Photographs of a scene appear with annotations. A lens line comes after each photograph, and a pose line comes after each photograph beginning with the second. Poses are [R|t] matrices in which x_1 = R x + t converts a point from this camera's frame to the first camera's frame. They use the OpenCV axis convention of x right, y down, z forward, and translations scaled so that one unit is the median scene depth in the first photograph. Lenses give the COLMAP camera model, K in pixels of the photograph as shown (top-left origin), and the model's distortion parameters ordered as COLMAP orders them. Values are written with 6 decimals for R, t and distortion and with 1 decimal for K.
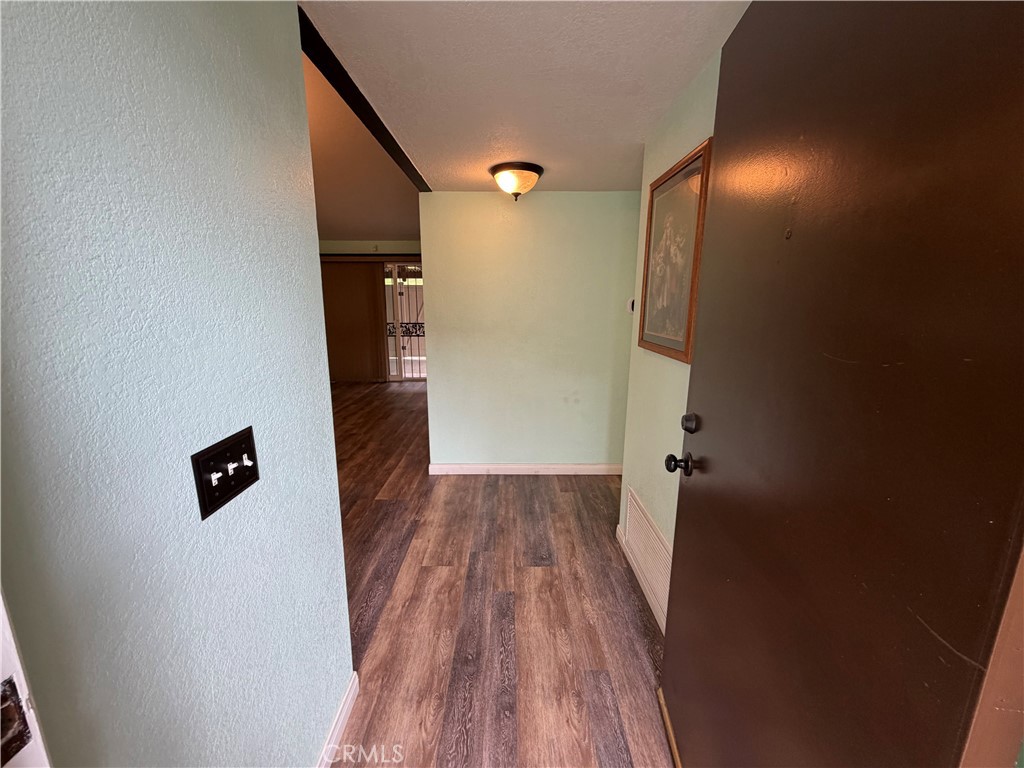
lens RADIAL K [[407.4, 0, 507.1], [0, 407.4, 384.0], [0, 0, 1]] dist [-0.000135, -0.000077]
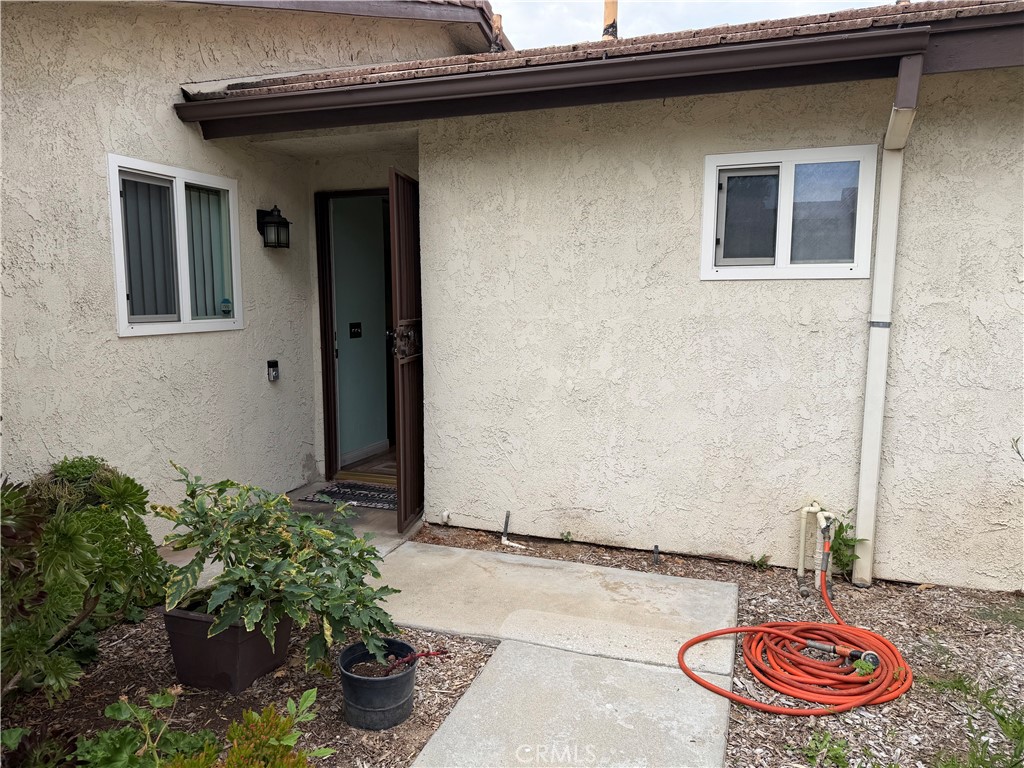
lens RADIAL K [[722.2, 0, 512.0], [0, 722.2, 384.0], [0, 0, 1]] dist [0.071976, -0.099207]
pose [[0.940434, 0.045132, -0.336967, 1.093855], [-0.070138, 0.995584, -0.062402, 0.369692], [0.332662, 0.082319, 0.939446, -1.764387]]
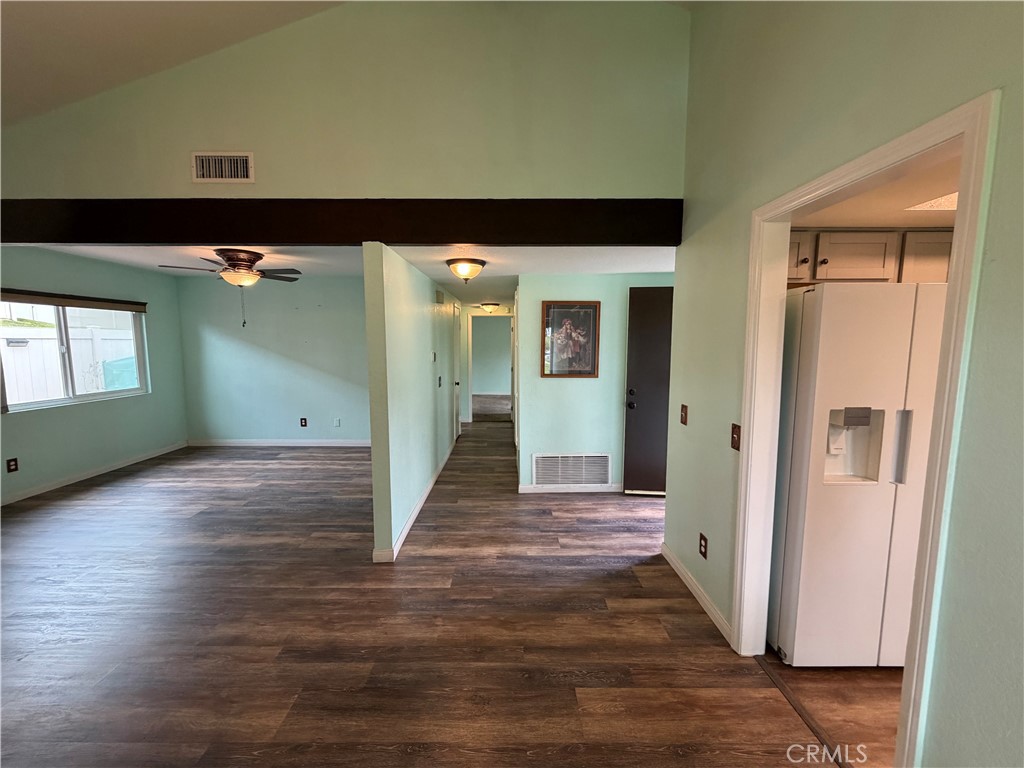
lens RADIAL K [[408.9, 0, 508.5], [0, 408.9, 385.7], [0, 0, 1]] dist [0.000034, -0.000328]
pose [[-0.000943, -0.105507, 0.994418, -1.421537], [0.200815, 0.974141, 0.103546, -0.249582], [-0.979629, 0.199792, 0.020269, 0.960264]]
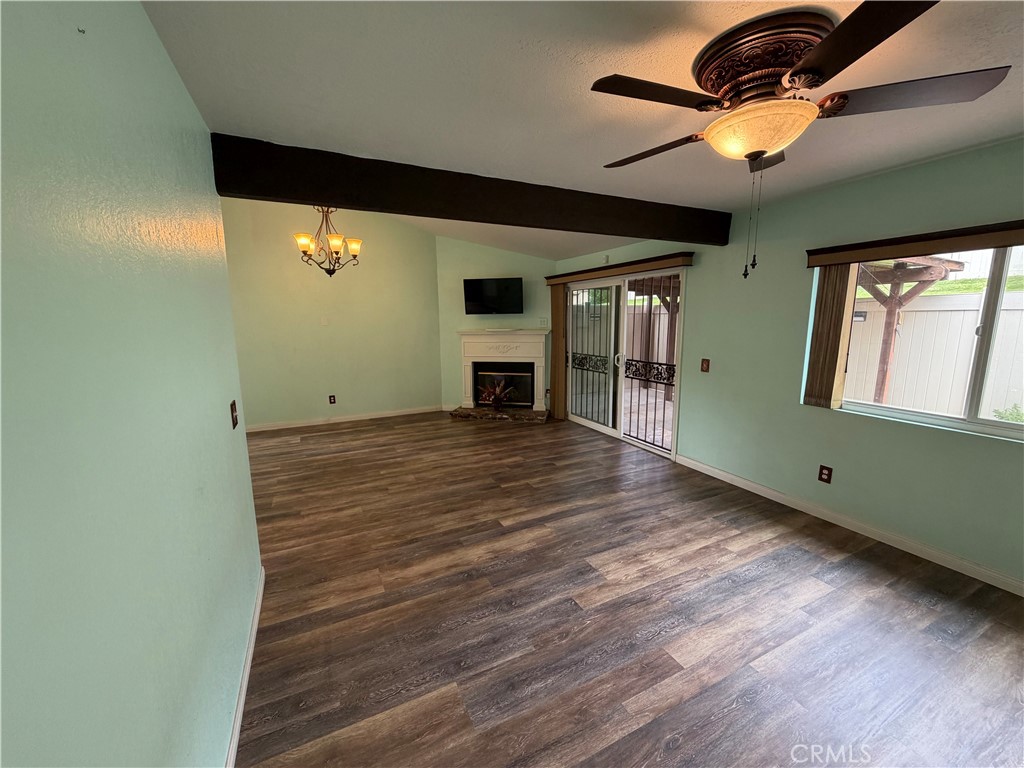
lens RADIAL K [[408.9, 0, 508.5], [0, 408.9, 385.7], [0, 0, 1]] dist [0.000034, -0.000328]
pose [[0.441330, 0.146419, -0.885319, 0.851265], [-0.174667, 0.981744, 0.075296, -0.368170], [0.880181, 0.121406, 0.458848, 1.487604]]
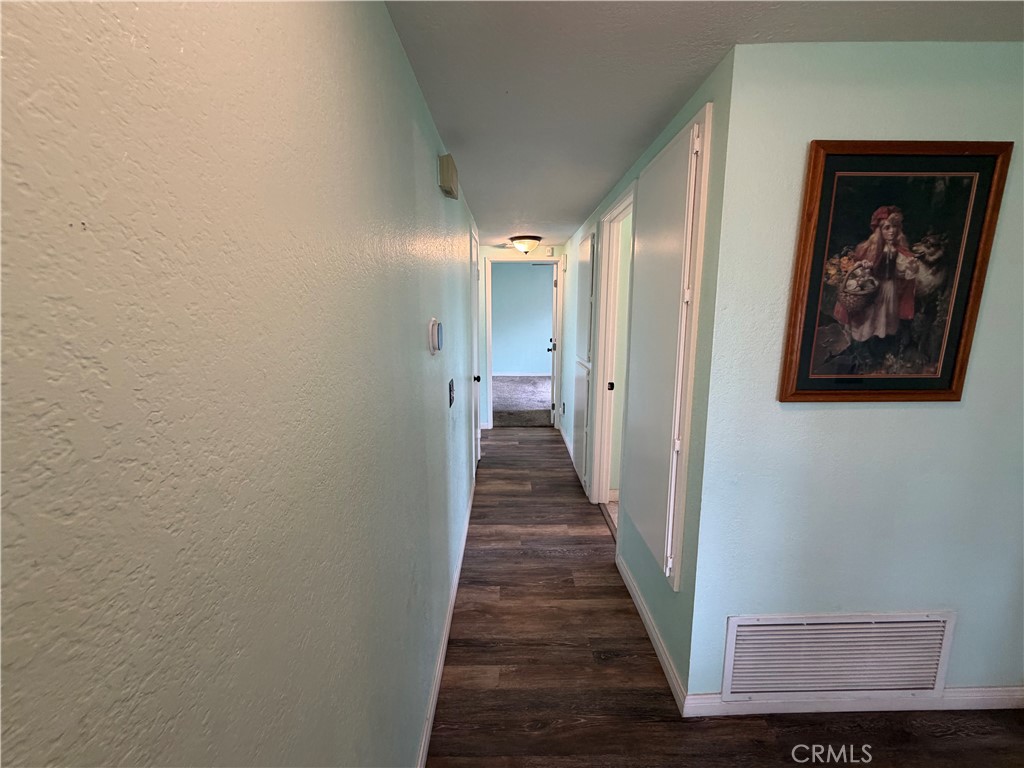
lens RADIAL K [[408.9, 0, 508.5], [0, 408.9, 385.7], [0, 0, 1]] dist [0.000034, -0.000328]
pose [[-0.009033, -0.184182, 0.982851, -0.244470], [0.208254, 0.960992, 0.182000, -0.271881], [-0.978033, 0.206327, 0.029676, 1.184596]]
